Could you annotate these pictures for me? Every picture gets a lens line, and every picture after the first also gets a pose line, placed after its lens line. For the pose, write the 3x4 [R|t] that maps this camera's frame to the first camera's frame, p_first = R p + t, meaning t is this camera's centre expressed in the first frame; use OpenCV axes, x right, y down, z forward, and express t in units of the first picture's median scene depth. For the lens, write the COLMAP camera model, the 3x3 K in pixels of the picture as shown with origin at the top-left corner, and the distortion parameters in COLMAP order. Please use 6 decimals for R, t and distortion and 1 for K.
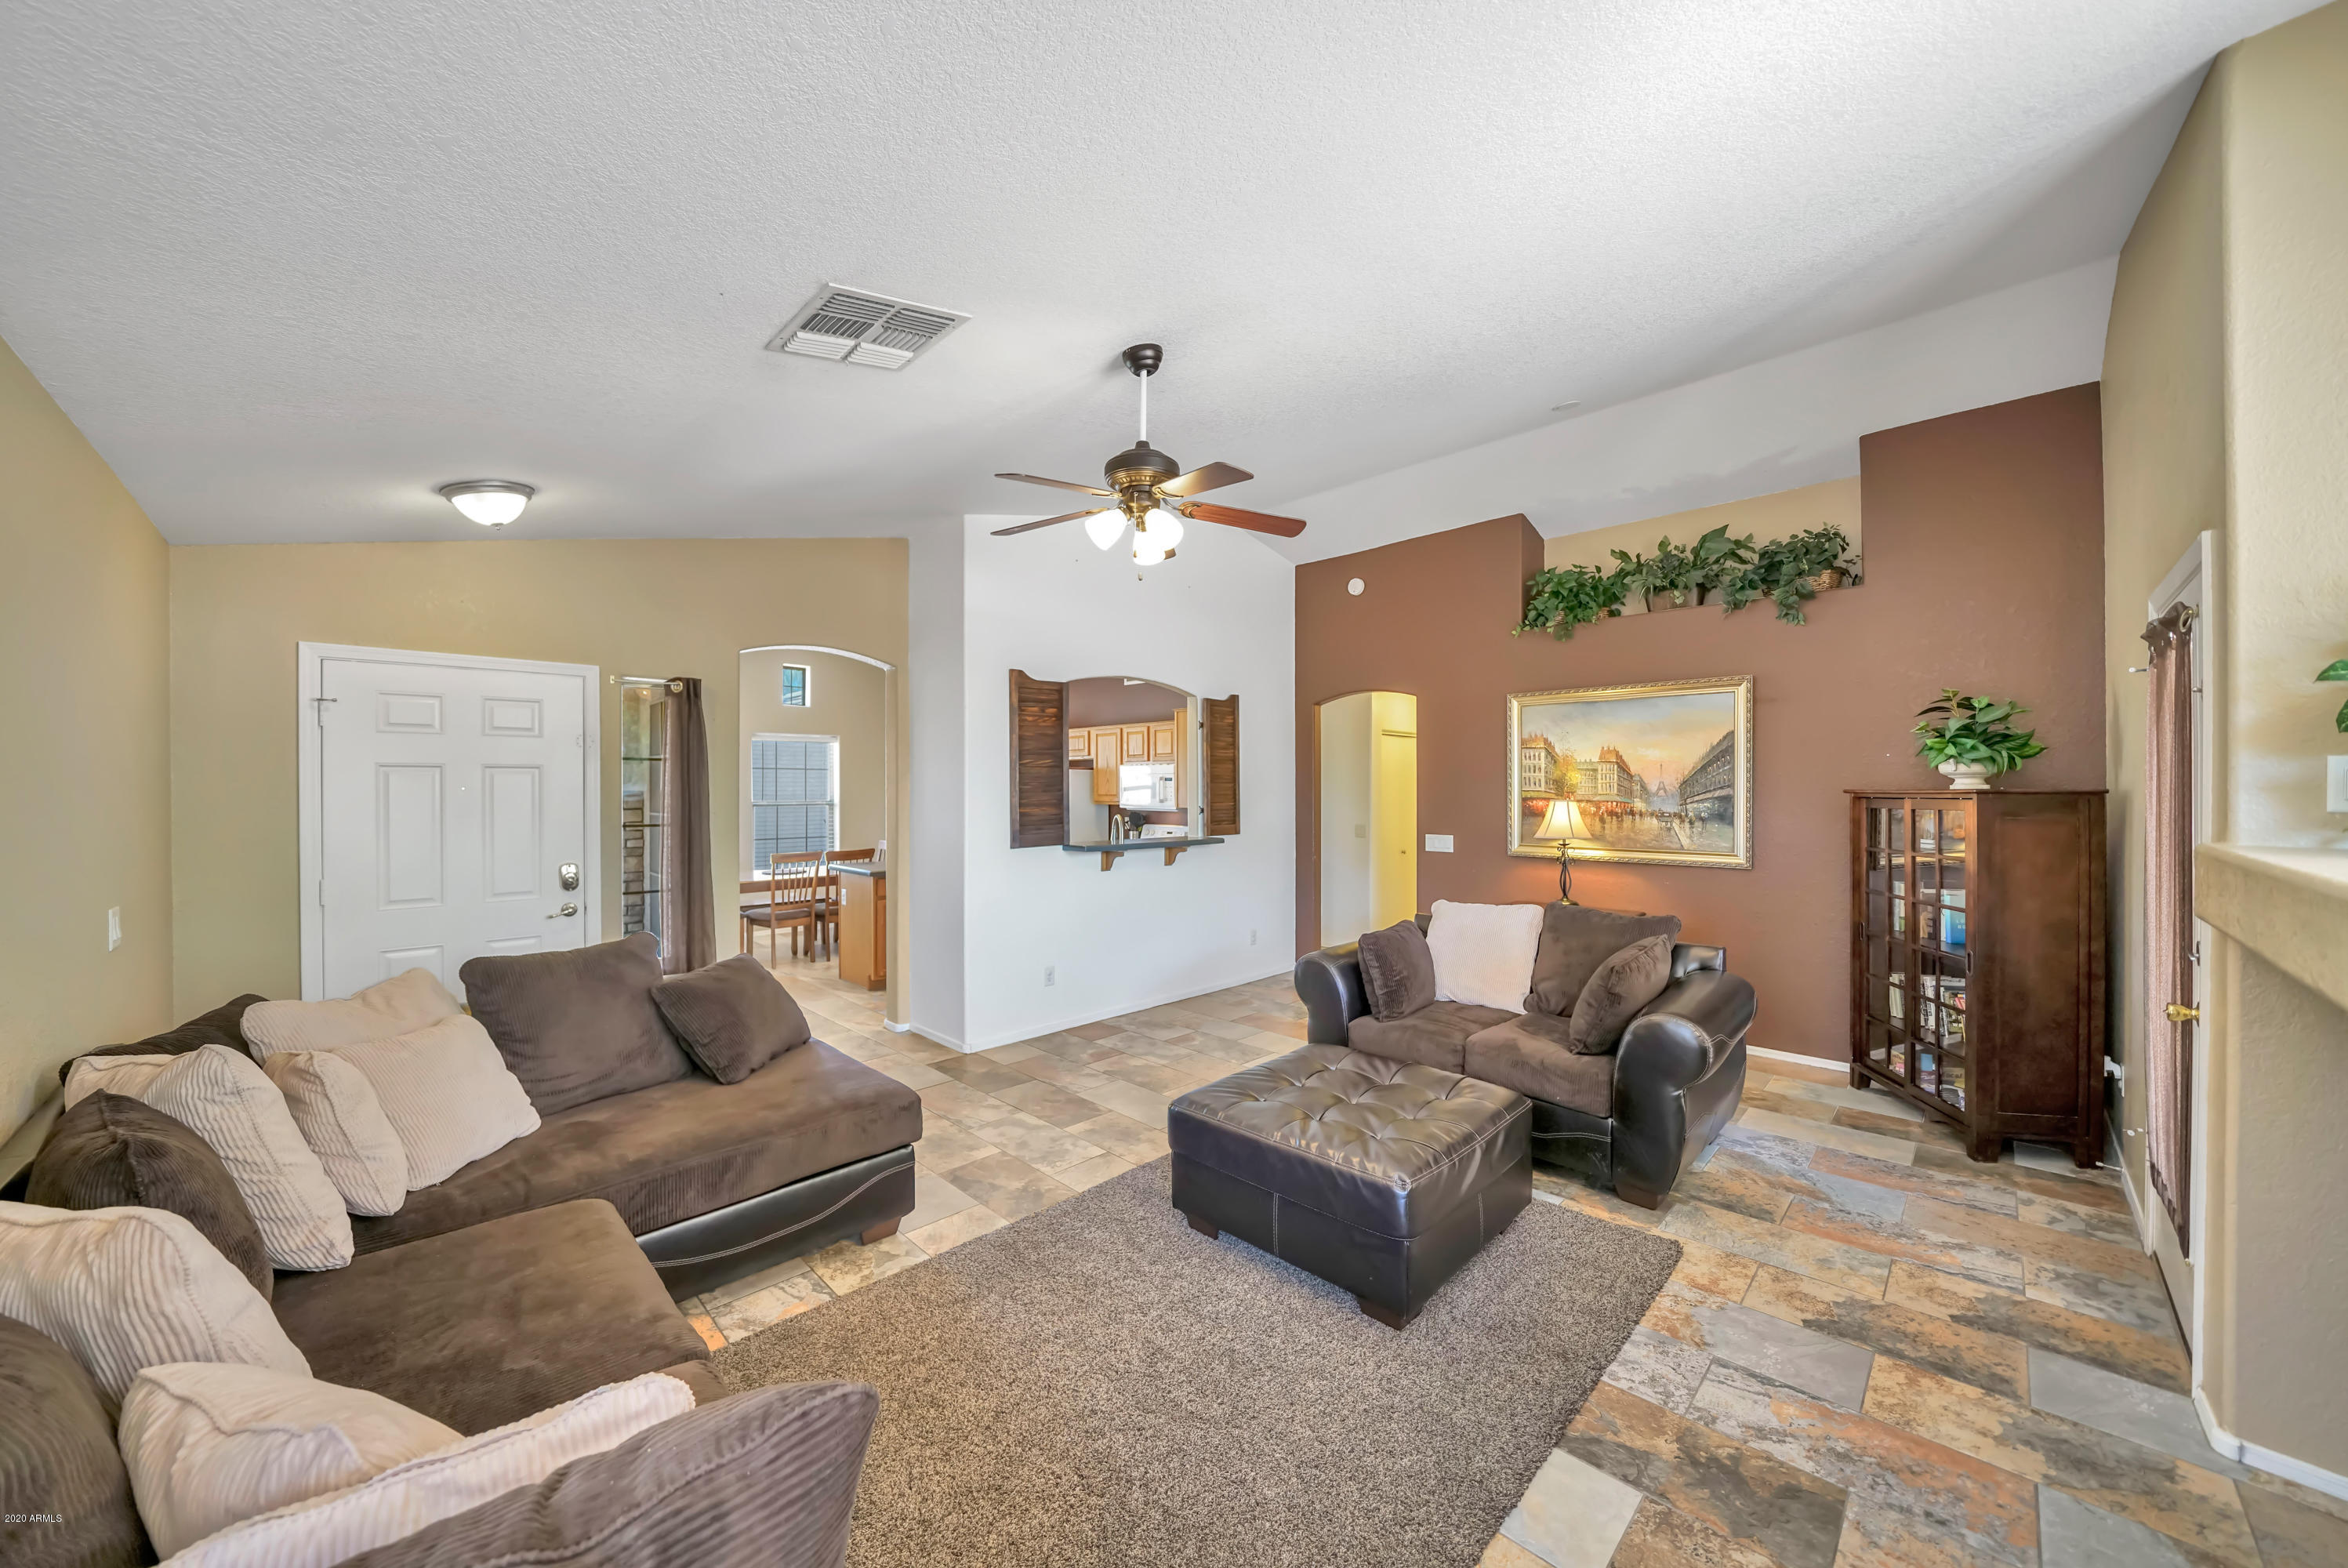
lens RADIAL K [[846.4, 0, 1193.9], [0, 846.4, 779.7], [0, 0, 1]] dist [-0.011384, 0.000014]
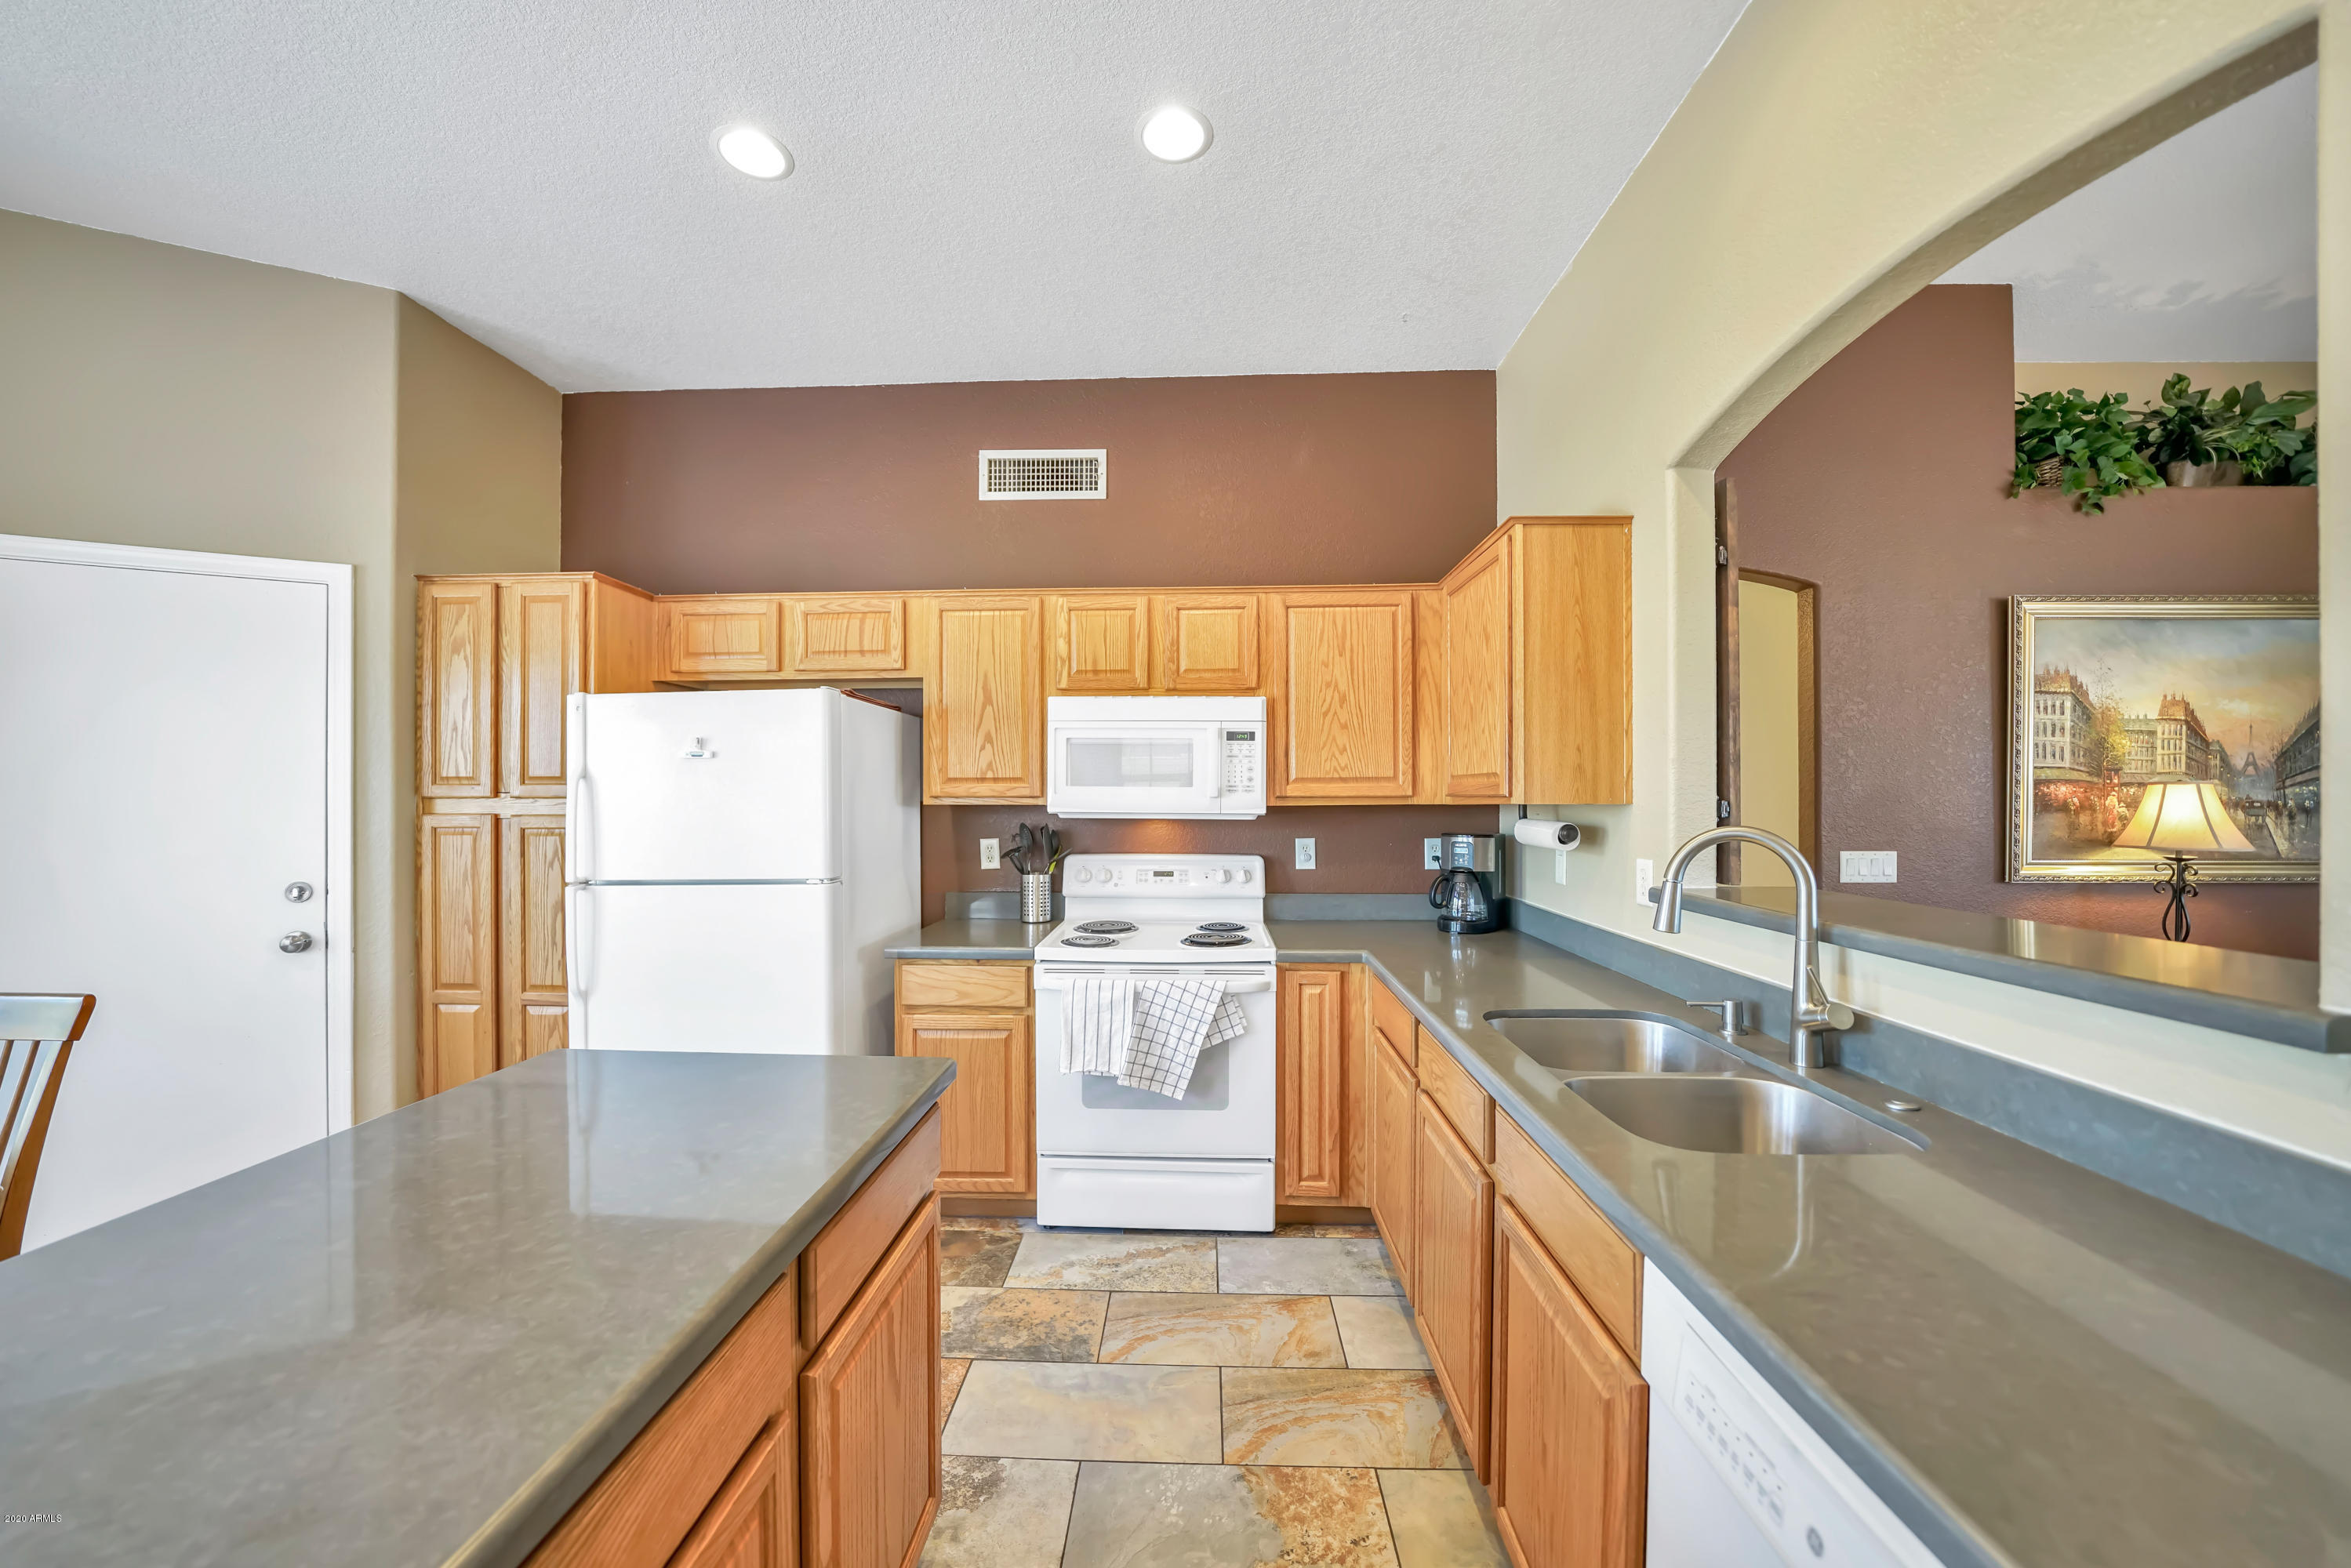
lens RADIAL K [[829.2, 0, 1187.0], [0, 829.2, 795.7], [0, 0, 1]] dist [-0.025672, 0.002995]
pose [[0.740774, 0.001242, 0.671753, -0.446751], [-0.006904, 0.999960, 0.005764, 0.036951], [-0.671719, -0.008908, 0.740753, 1.098879]]
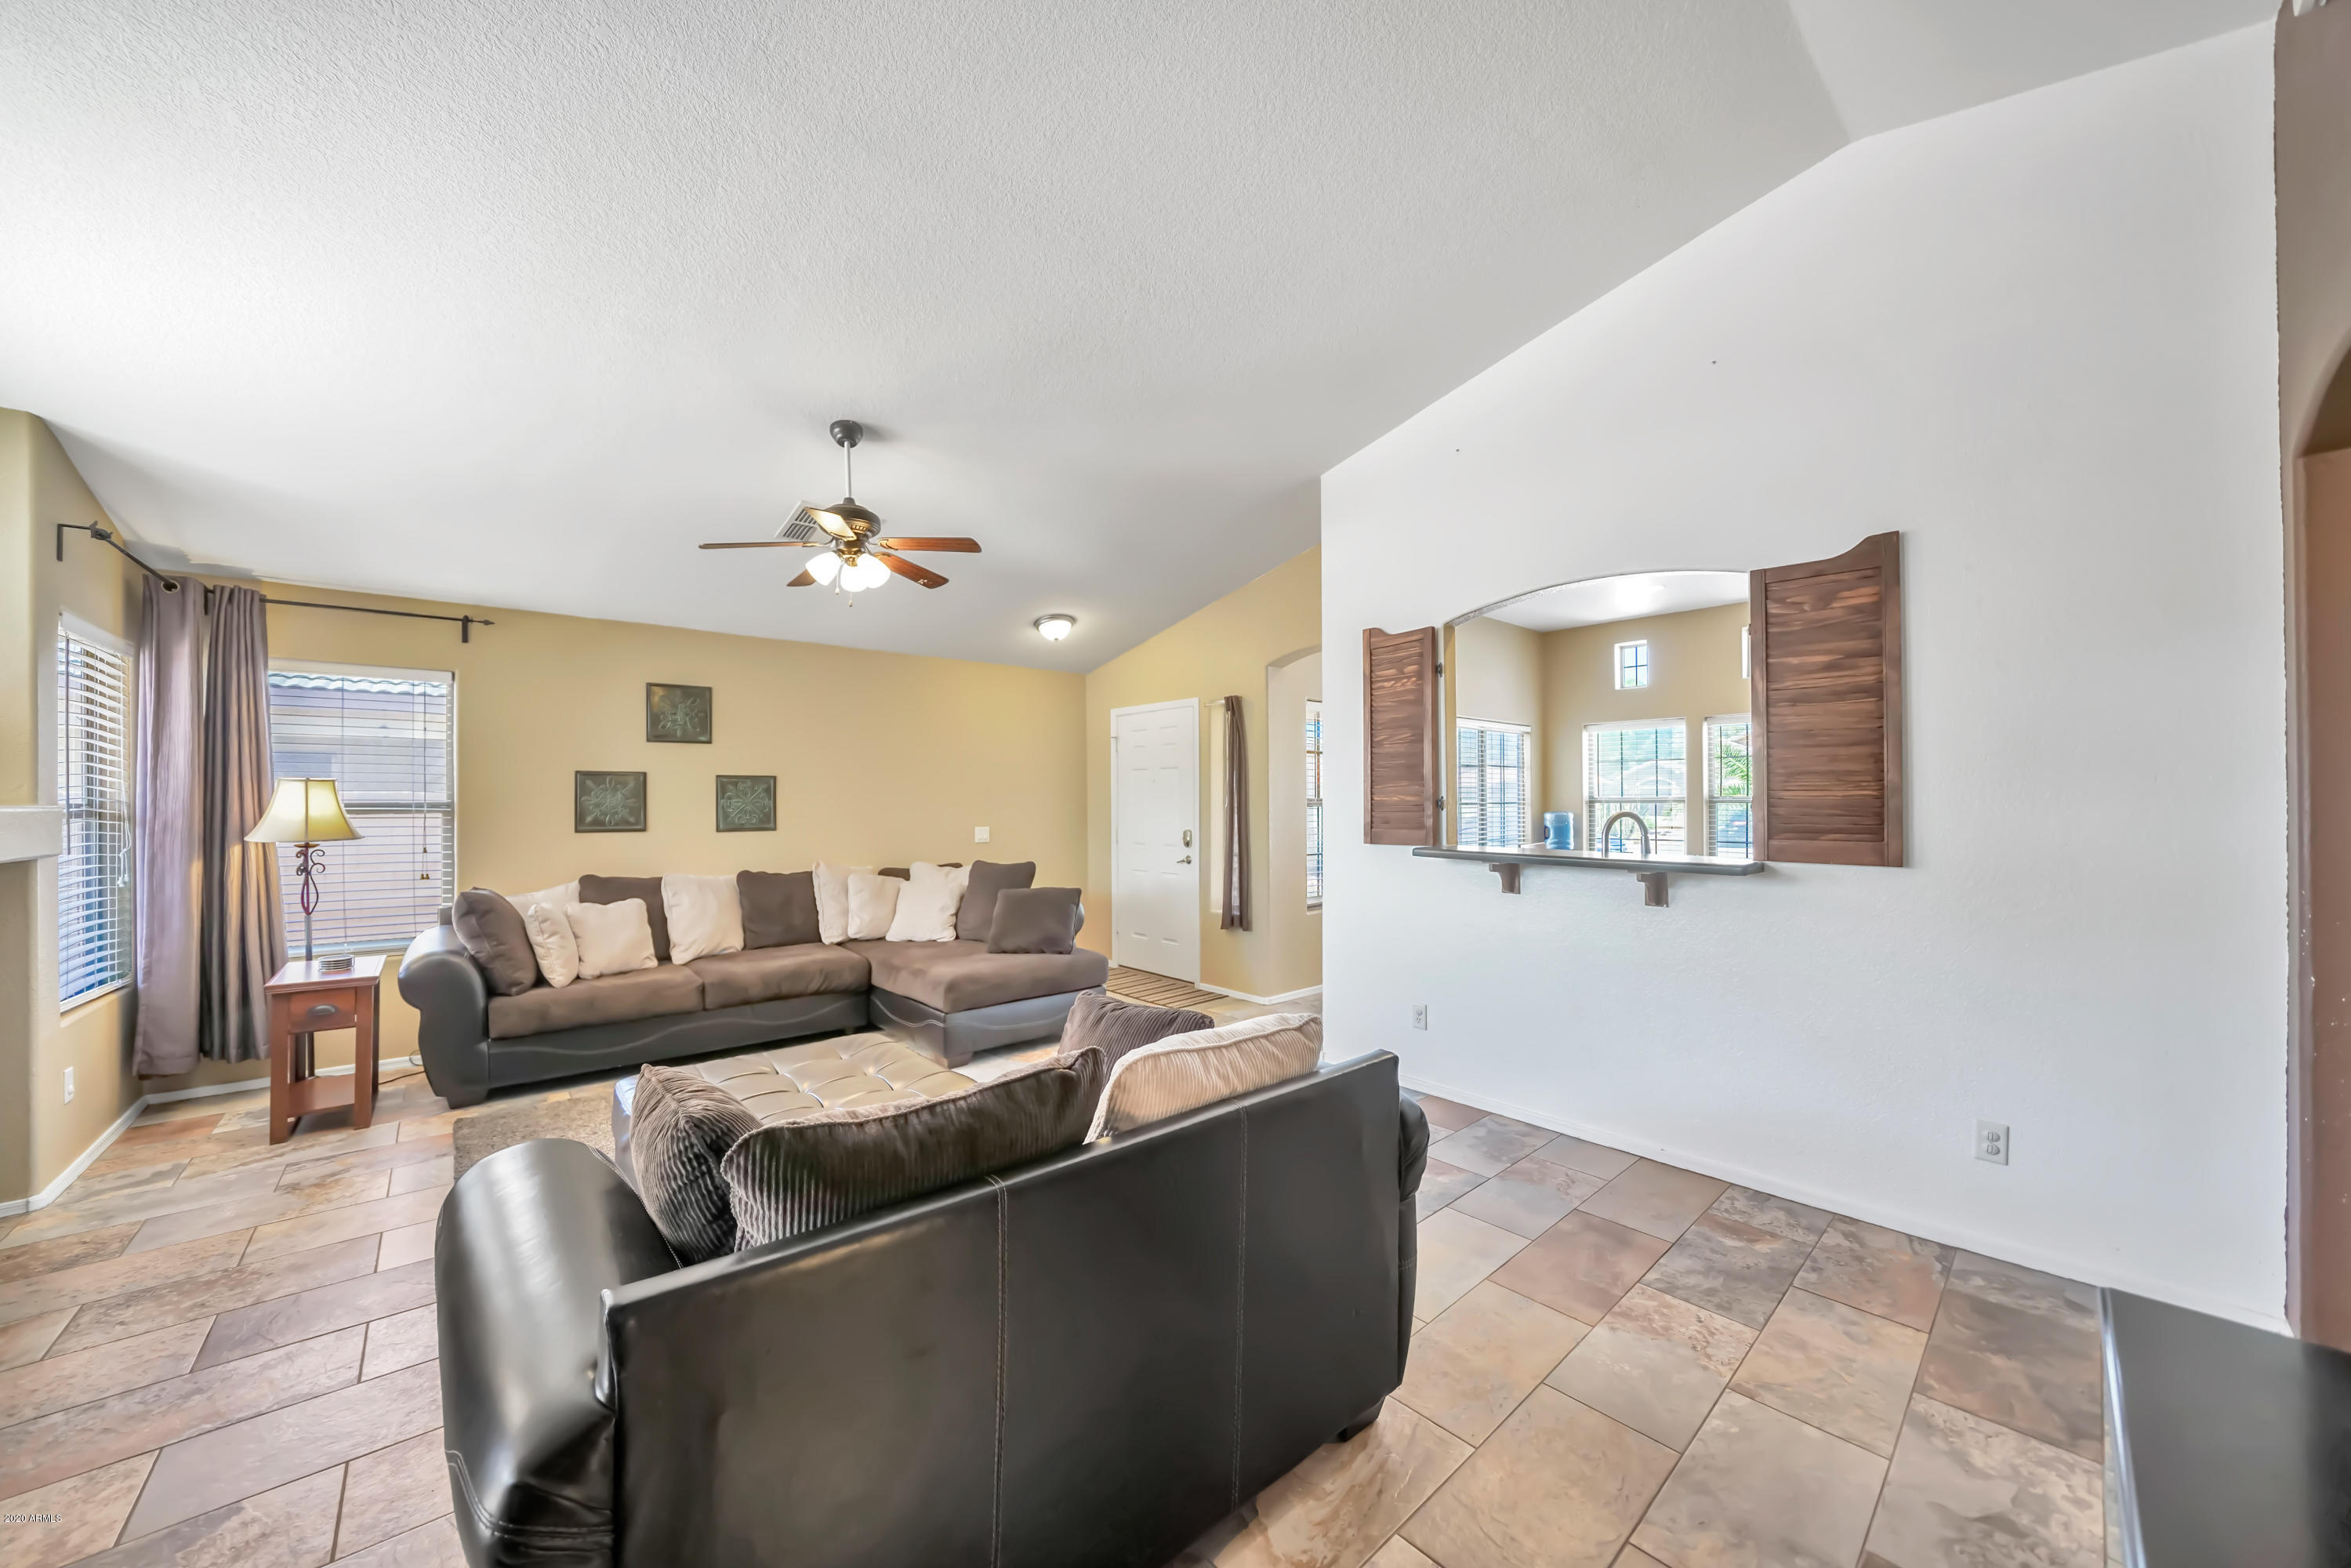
lens RADIAL K [[831.5, 0, 1148.8], [0, 831.5, 794.2], [0, 0, 1]] dist [-0.026582, 0.003516]
pose [[-0.094347, -0.000783, -0.995539, 0.614850], [0.014065, 0.999899, -0.002120, 0.030541], [0.995440, -0.014203, -0.094326, 0.854839]]
